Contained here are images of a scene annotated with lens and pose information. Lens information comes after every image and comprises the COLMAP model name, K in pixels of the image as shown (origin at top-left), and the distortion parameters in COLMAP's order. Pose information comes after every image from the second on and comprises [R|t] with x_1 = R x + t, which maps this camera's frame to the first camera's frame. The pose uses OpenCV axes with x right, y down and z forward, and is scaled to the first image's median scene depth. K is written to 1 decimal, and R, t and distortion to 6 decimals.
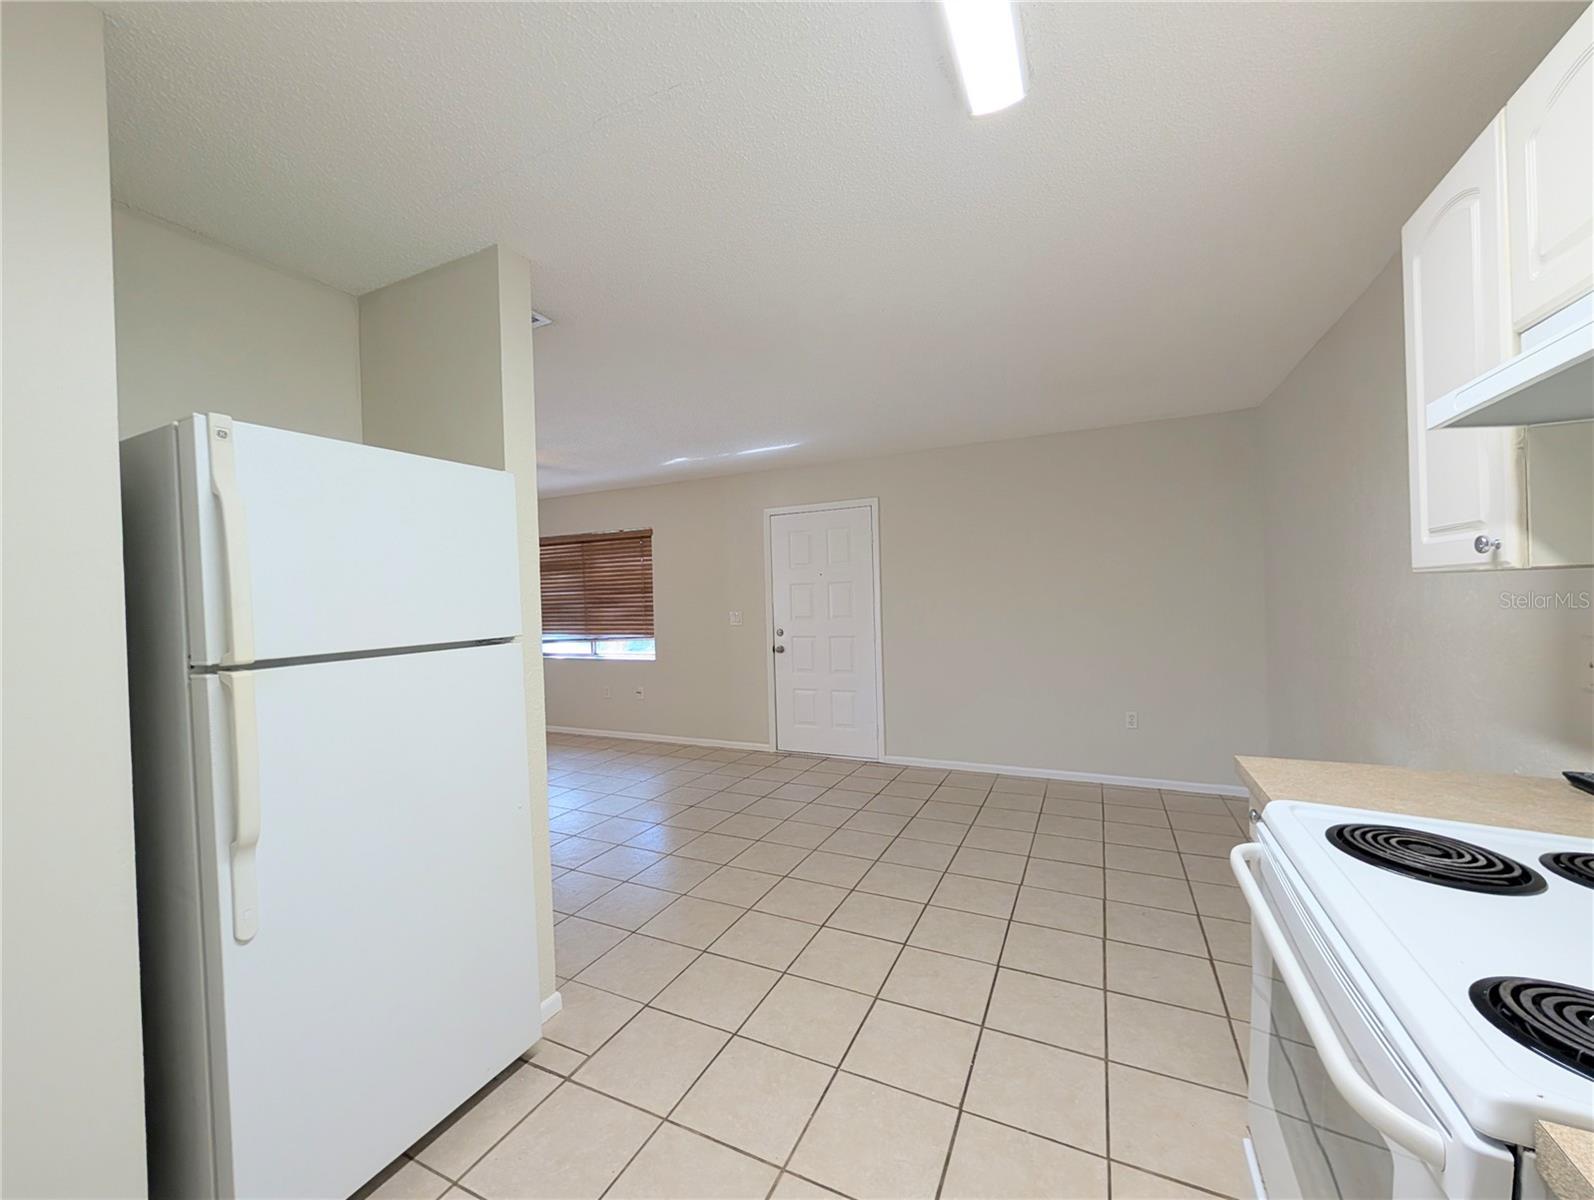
lens RADIAL K [[612.2, 0, 785.0], [0, 612.2, 595.3], [0, 0, 1]] dist [-0.000674, 0.000088]
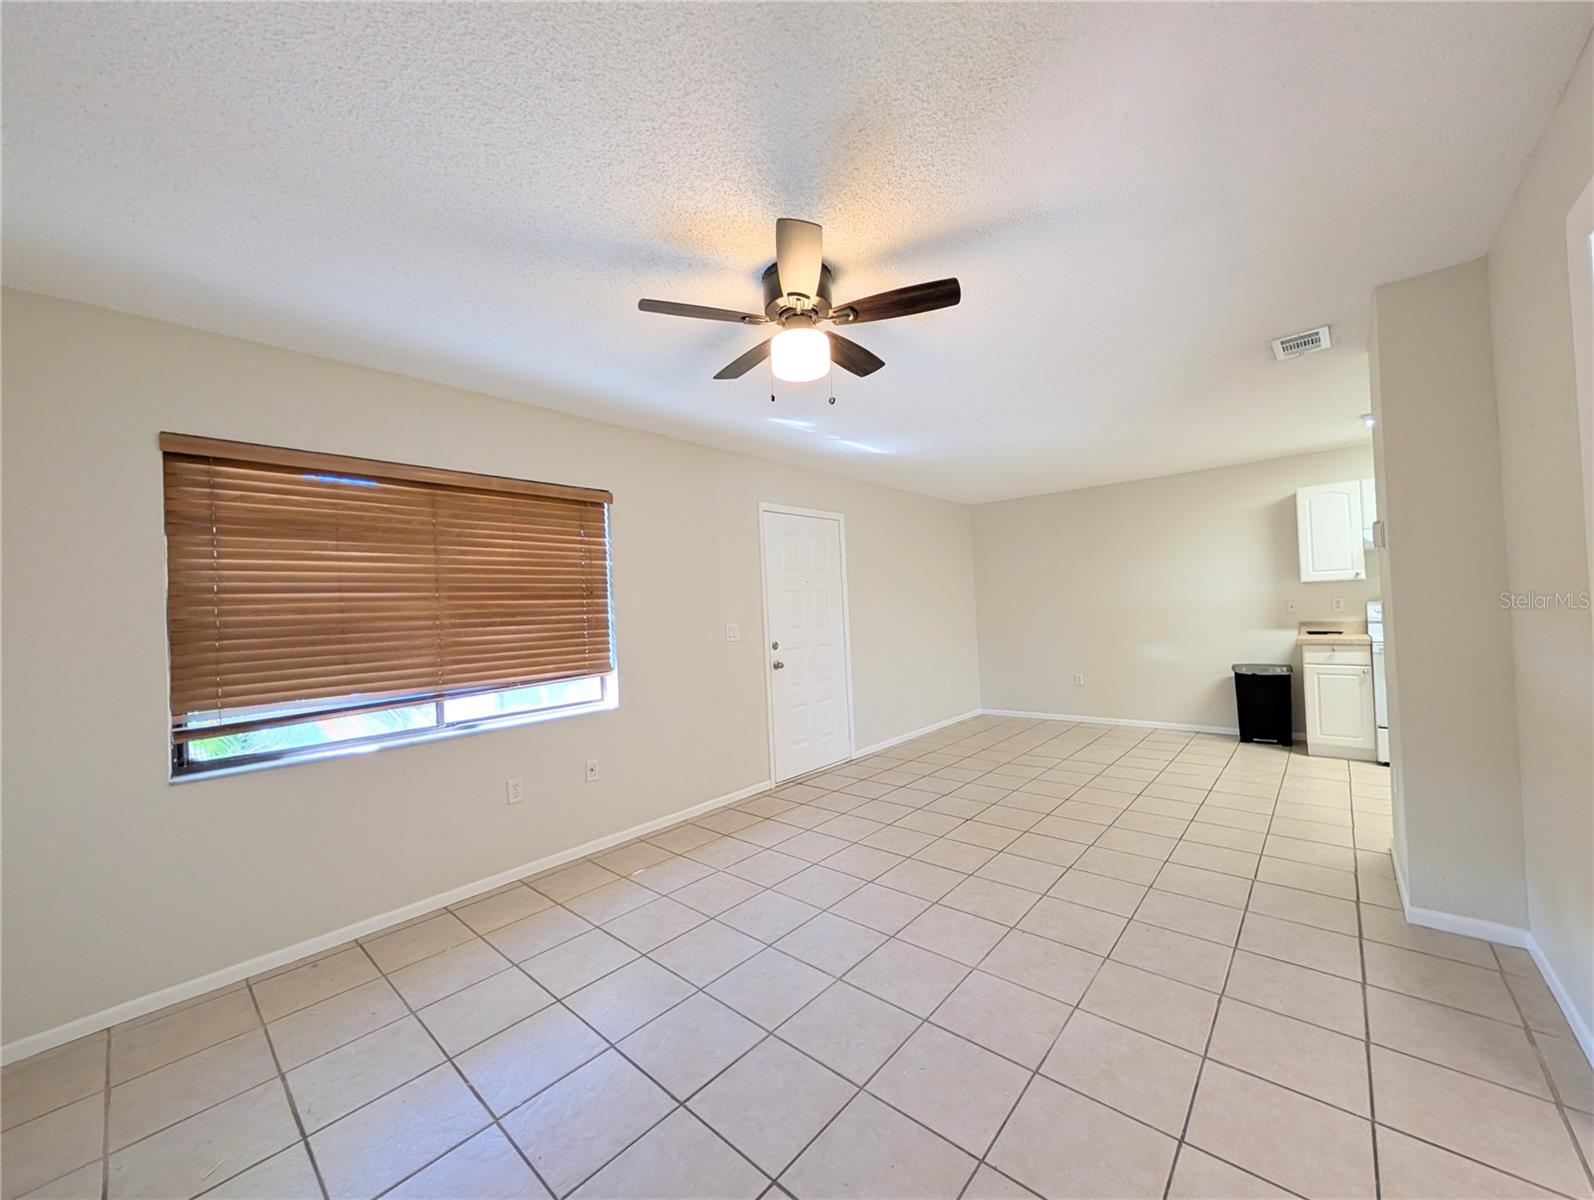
lens RADIAL K [[612.2, 0, 780.9], [0, 612.2, 600.4], [0, 0, 1]] dist [-0.000674, 0.000088]
pose [[0.270834, 0.031767, 0.962102, -0.756302], [0.031032, 0.998648, -0.041709, 0.029498], [-0.962126, 0.041153, 0.269482, 0.674636]]
